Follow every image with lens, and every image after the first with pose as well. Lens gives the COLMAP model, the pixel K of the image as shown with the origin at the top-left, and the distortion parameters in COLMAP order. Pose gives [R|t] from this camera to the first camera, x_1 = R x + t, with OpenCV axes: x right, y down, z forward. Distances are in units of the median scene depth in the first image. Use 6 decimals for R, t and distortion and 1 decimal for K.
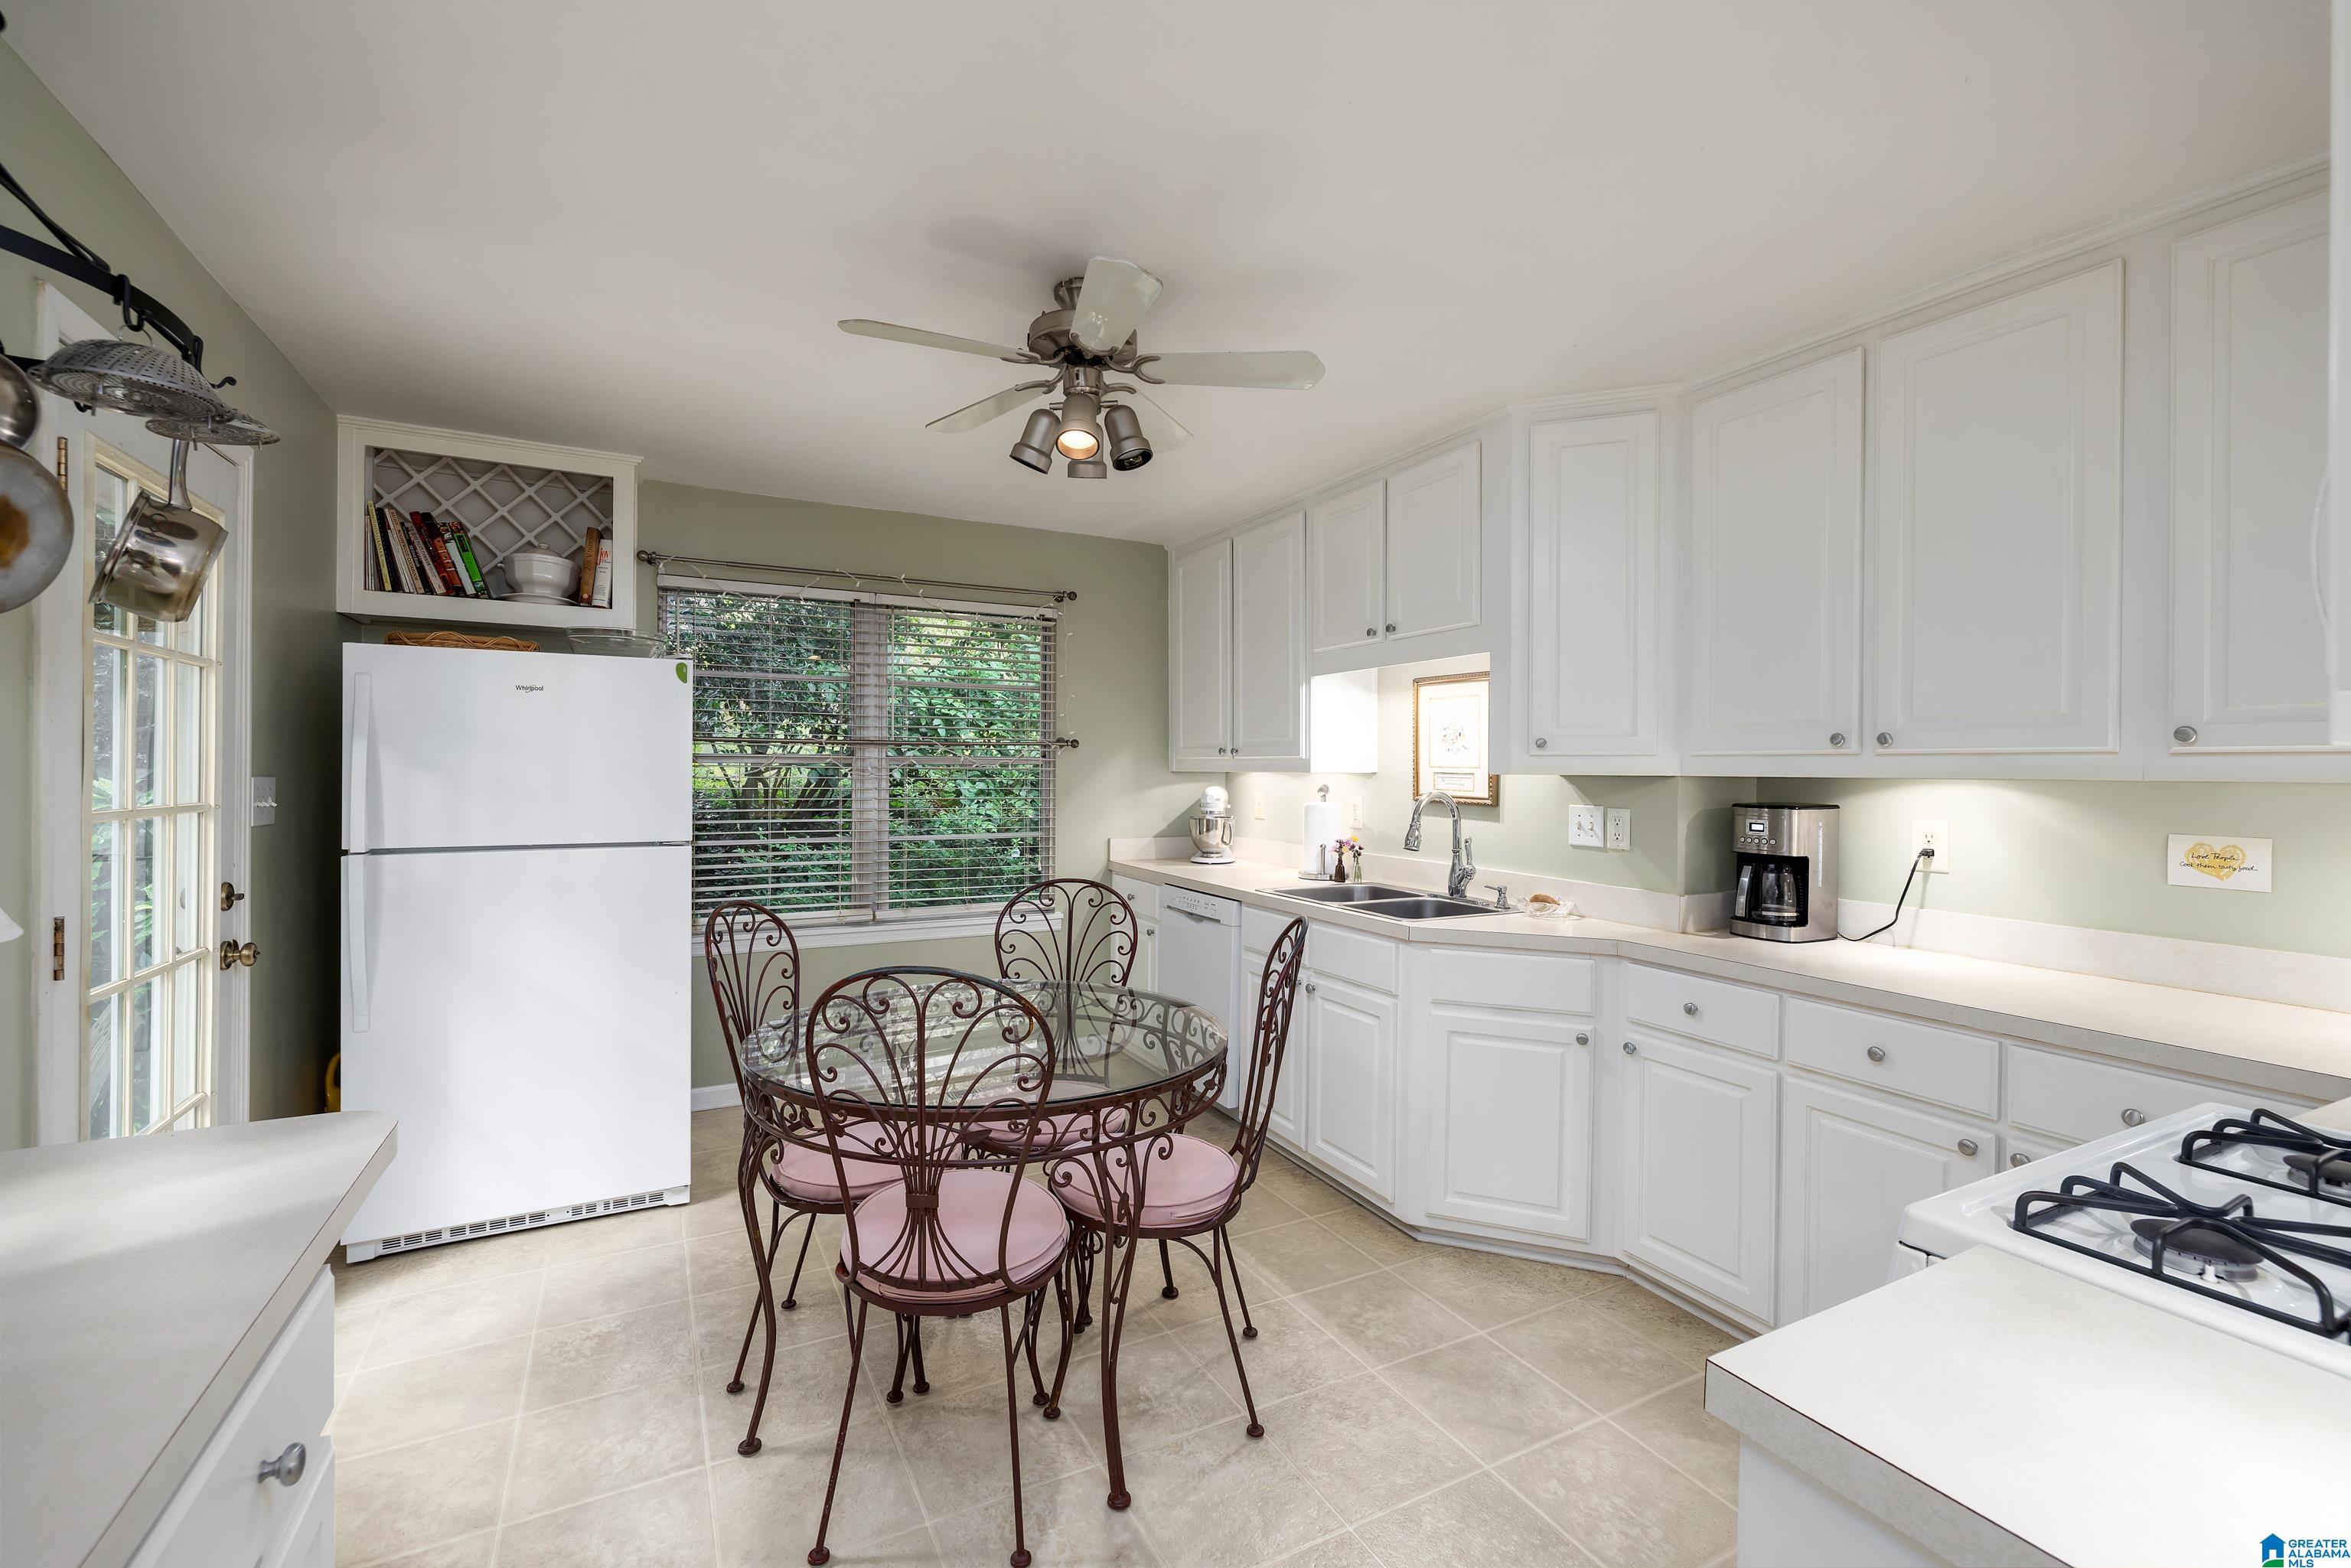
lens RADIAL K [[996.0, 0, 1163.8], [0, 996.0, 767.8], [0, 0, 1]] dist [-0.000405, -0.000007]
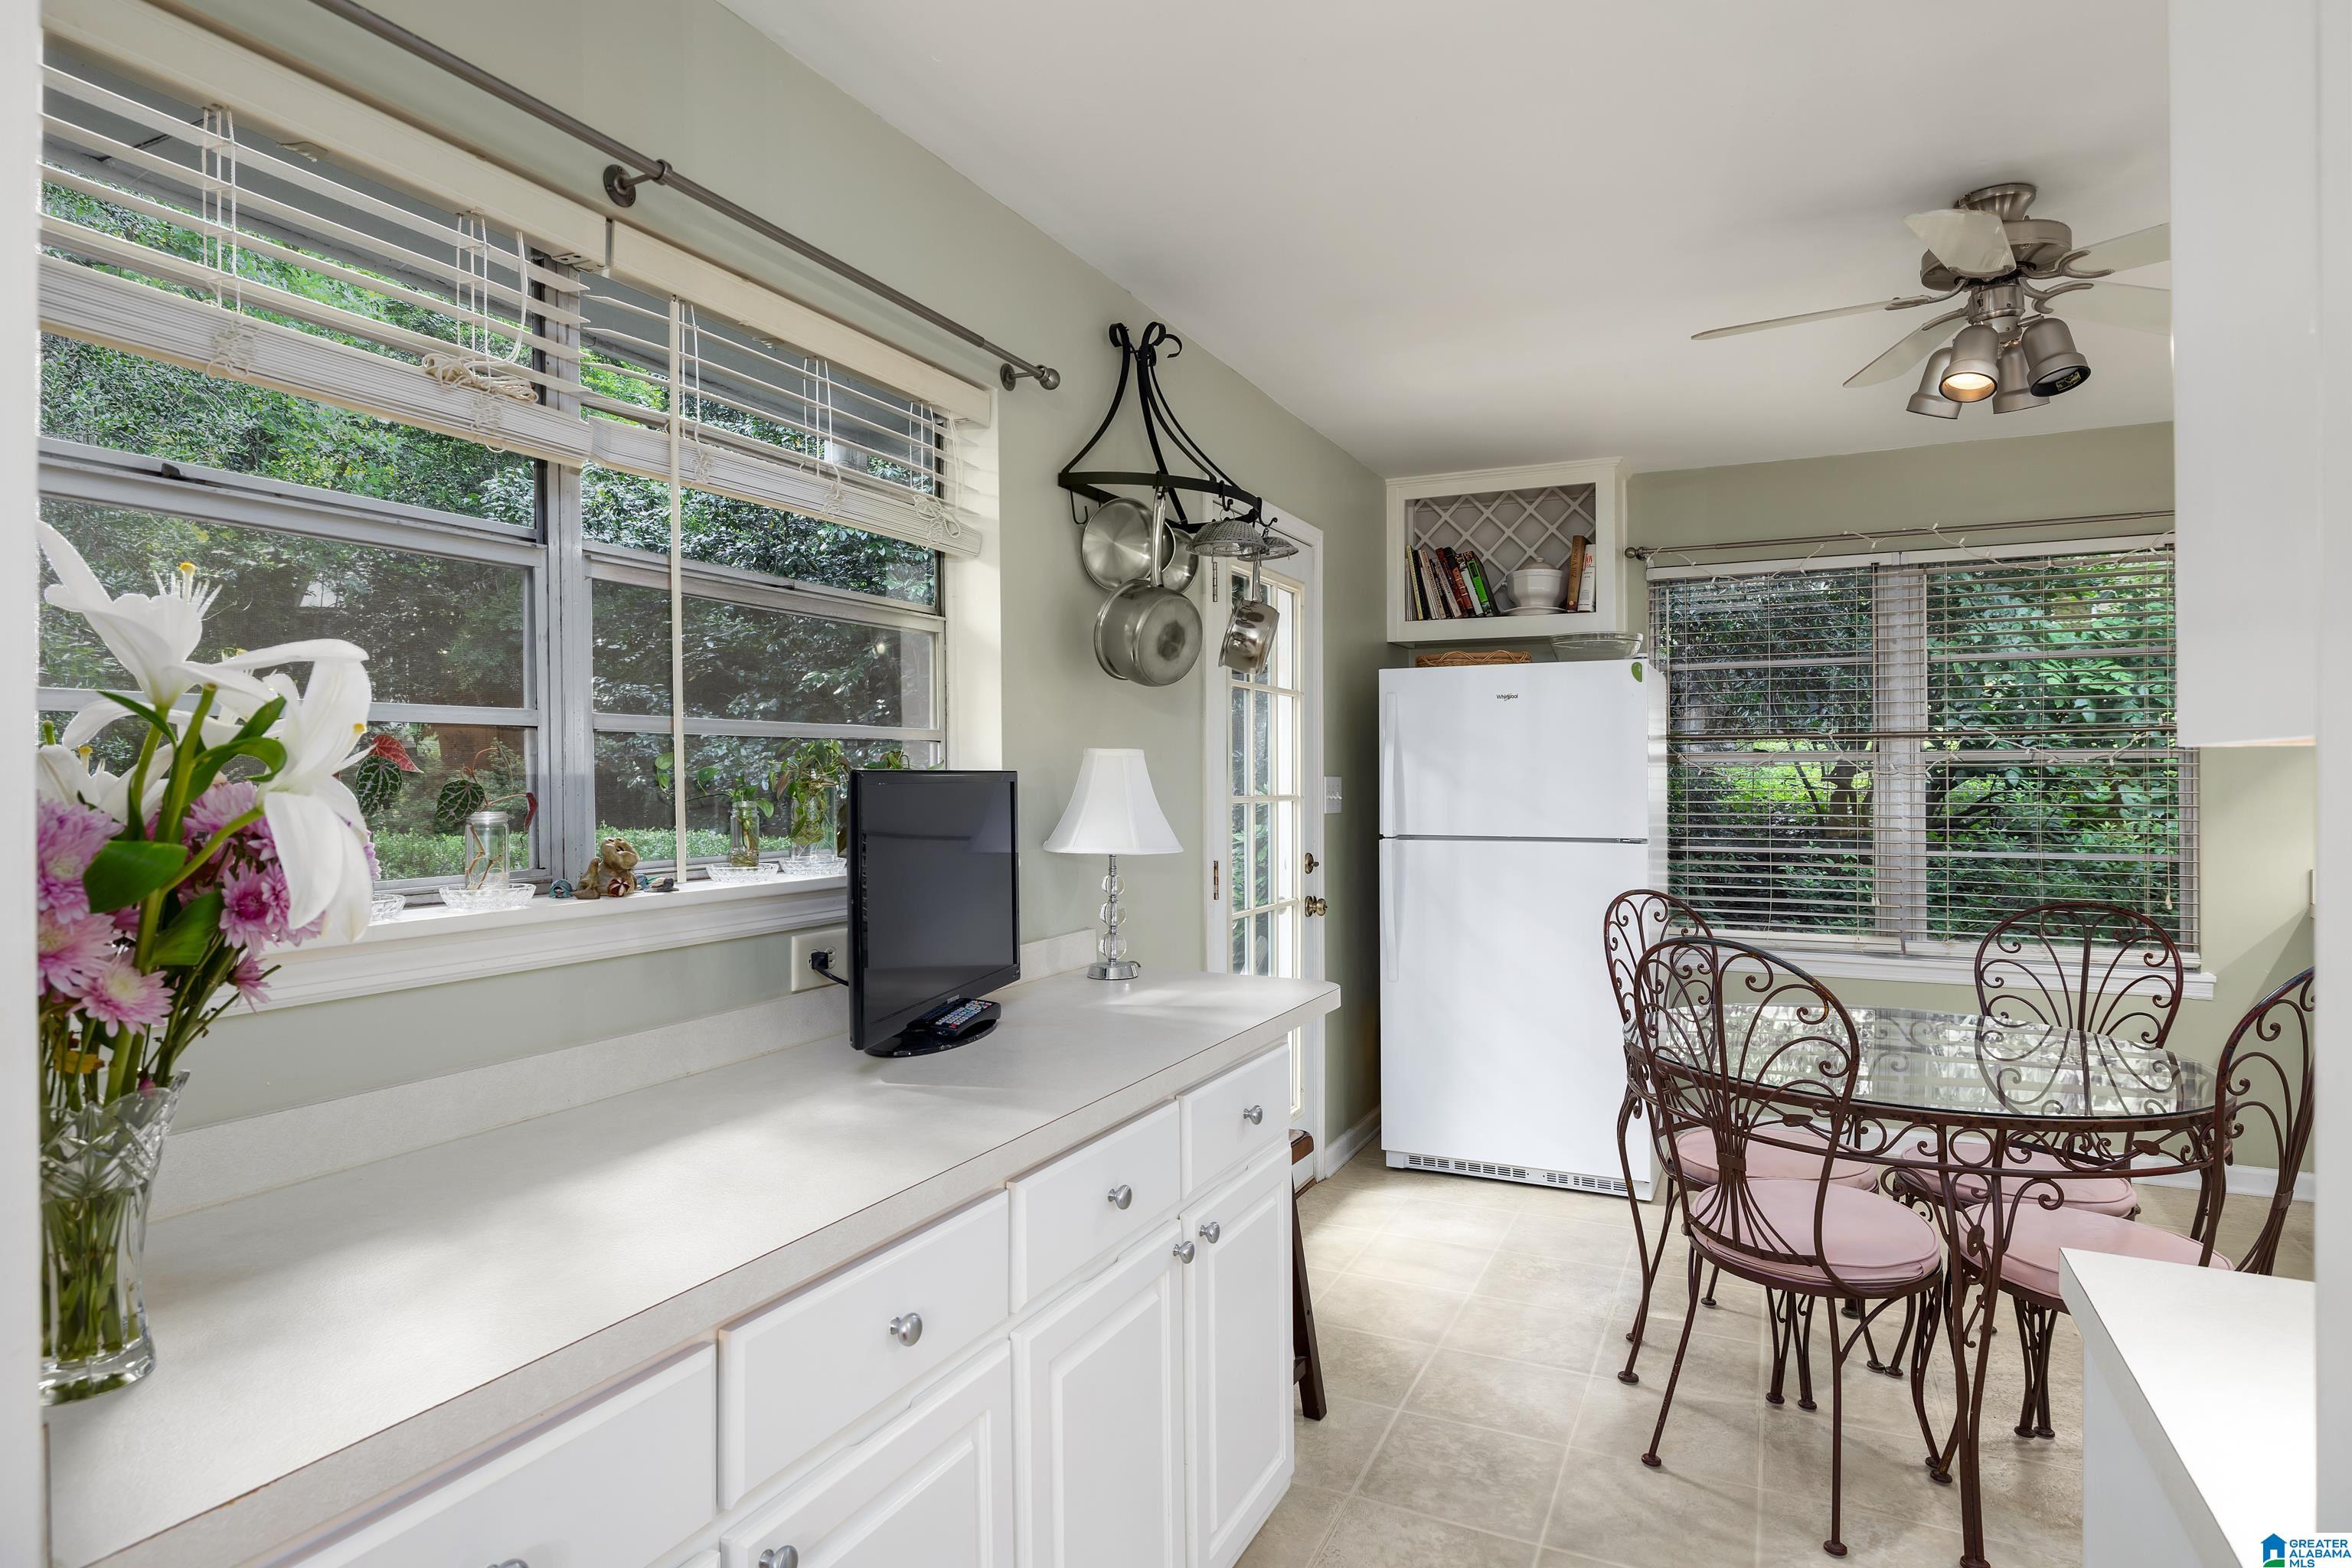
lens RADIAL K [[1306.8, 0, 1148.9], [0, 1306.8, 770.3], [0, 0, 1]] dist [0.003217, 0.000946]
pose [[0.592952, -0.011698, -0.805153, 0.278419], [0.007655, 0.999931, -0.008890, 0.011726], [0.805201, -0.000892, 0.593001, -0.178970]]
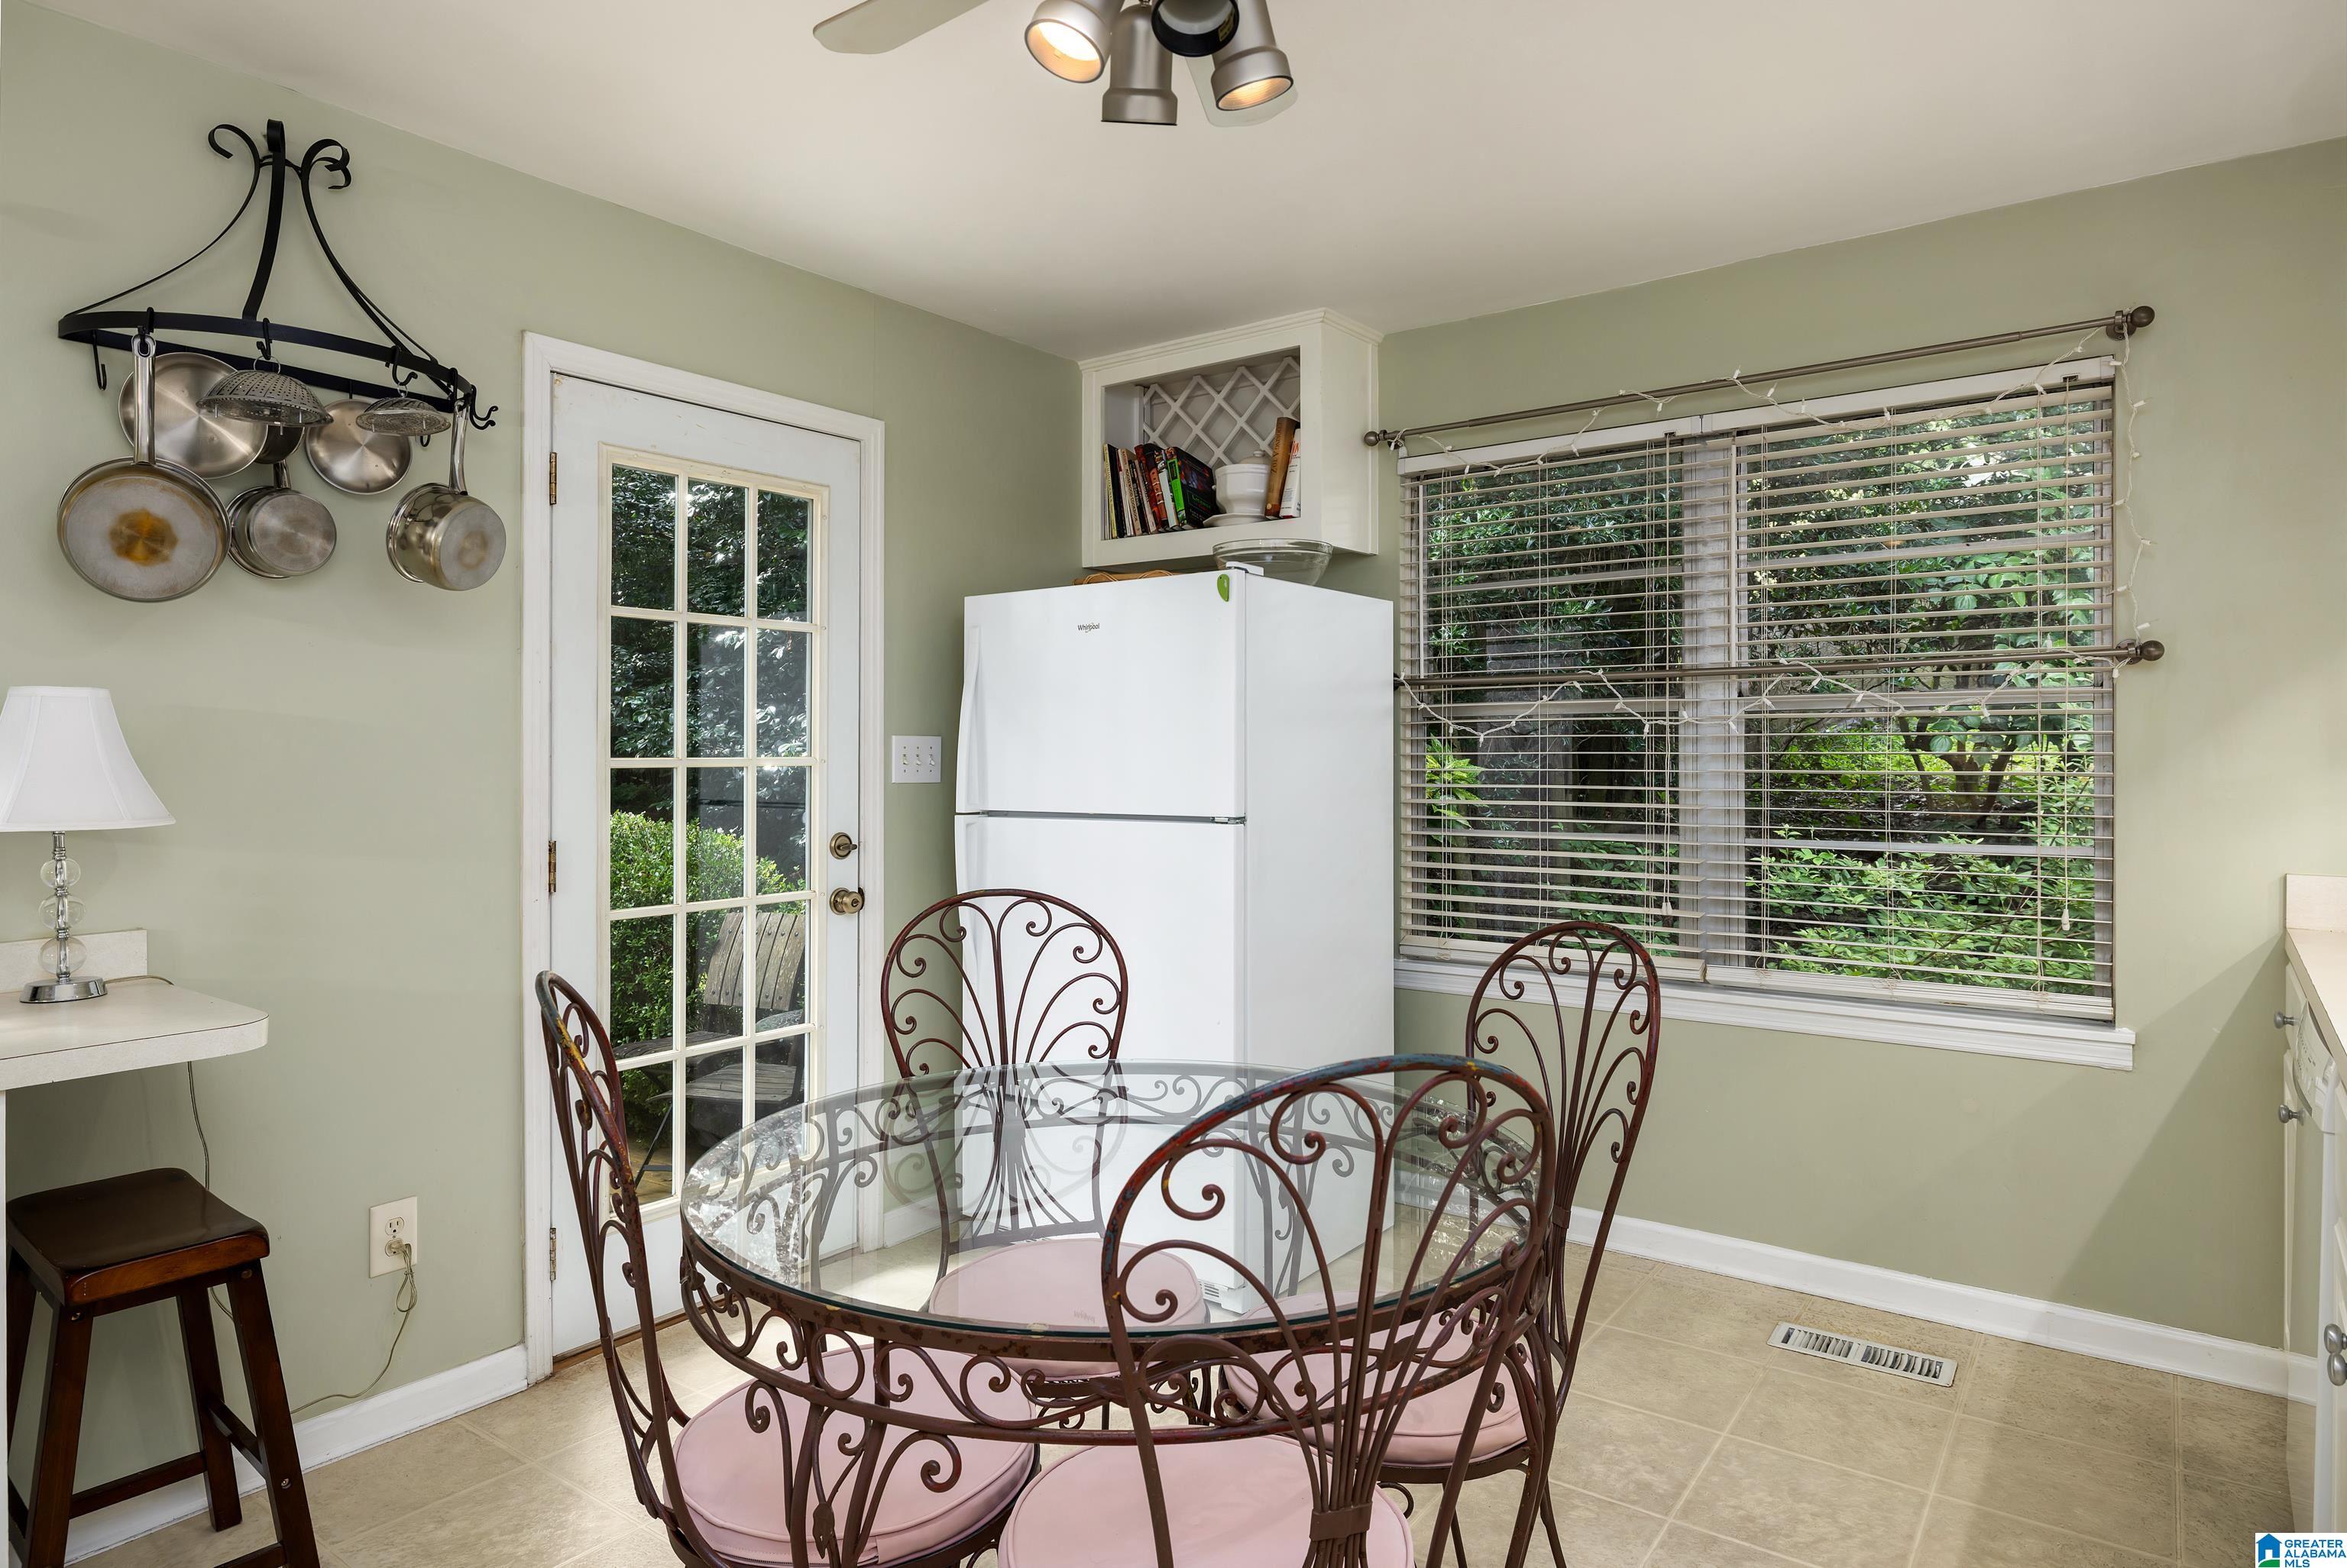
lens RADIAL K [[1370.1, 0, 1151.9], [0, 1370.1, 738.7], [0, 0, 1]] dist [-0.003442, -0.000365]
pose [[0.425621, -0.017362, -0.904735, 0.391437], [0.008528, 0.999848, -0.015175, 0.029197], [0.904861, -0.001256, 0.425705, 0.501424]]
